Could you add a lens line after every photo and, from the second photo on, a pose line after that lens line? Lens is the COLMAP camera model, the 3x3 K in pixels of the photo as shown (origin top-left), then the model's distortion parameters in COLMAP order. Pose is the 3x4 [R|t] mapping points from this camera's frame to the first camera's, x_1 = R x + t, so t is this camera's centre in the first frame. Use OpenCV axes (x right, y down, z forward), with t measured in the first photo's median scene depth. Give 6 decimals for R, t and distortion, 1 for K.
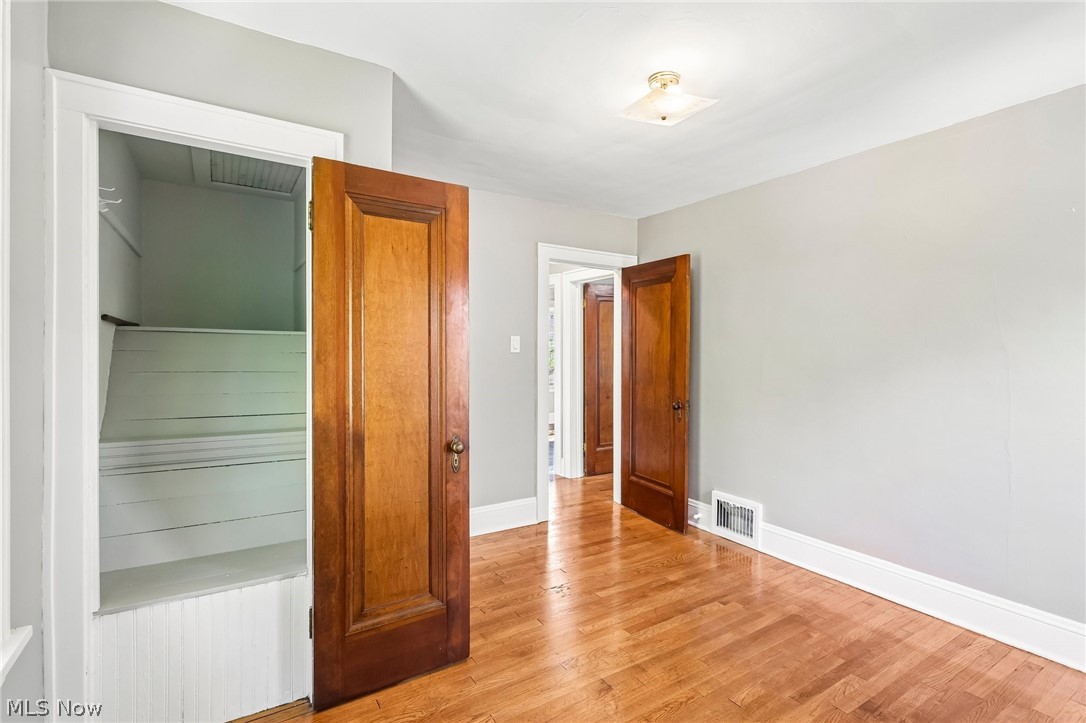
lens RADIAL K [[516.9, 0, 543.9], [0, 516.9, 351.3], [0, 0, 1]] dist [-0.014523, -0.000011]
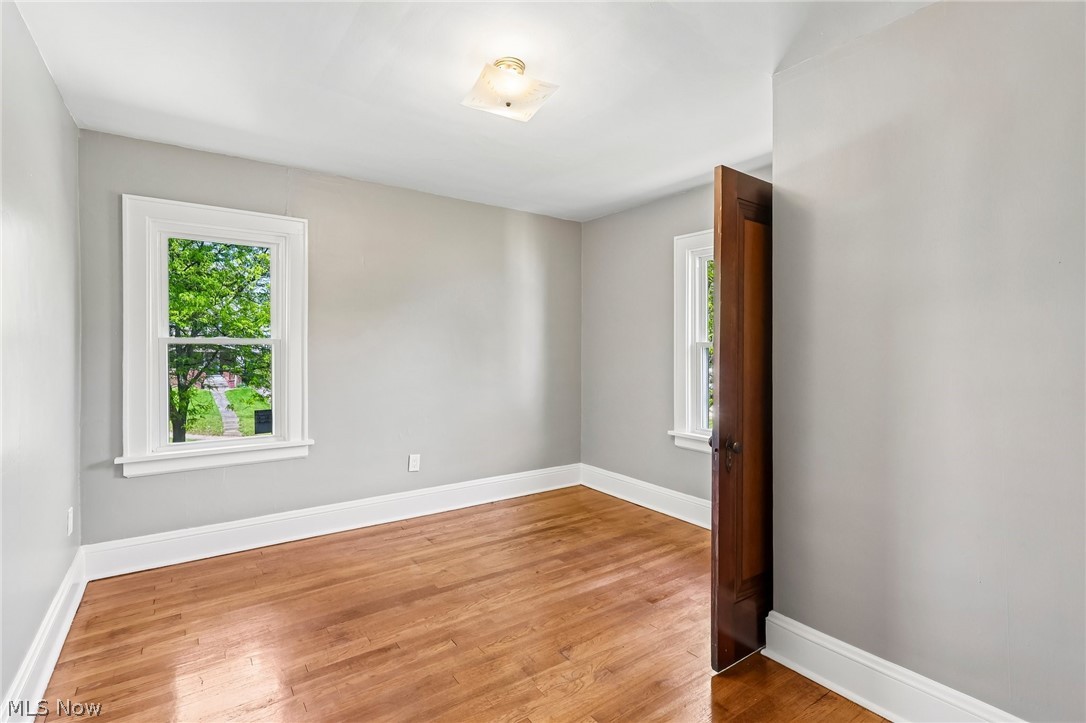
lens RADIAL K [[516.9, 0, 543.9], [0, 516.9, 351.3], [0, 0, 1]] dist [-0.014523, -0.000011]
pose [[-0.998710, 0.003293, -0.050666, 0.202490], [0.003216, 0.999994, 0.001601, 0.027689], [0.050671, 0.001436, -0.998714, 1.934189]]
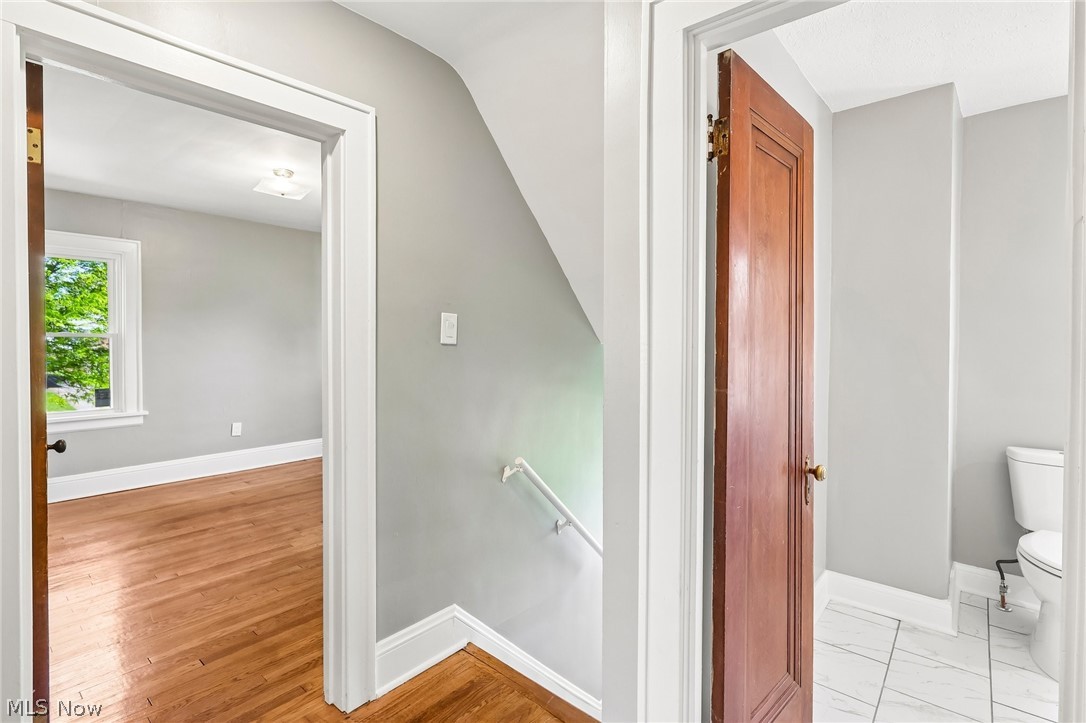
lens RADIAL K [[516.9, 0, 543.9], [0, 516.9, 351.3], [0, 0, 1]] dist [-0.014523, -0.000011]
pose [[-0.954035, 0.008225, -0.299581, -0.071823], [0.003136, 0.999843, 0.017463, 0.031179], [0.299678, 0.015720, -0.953911, 2.749273]]
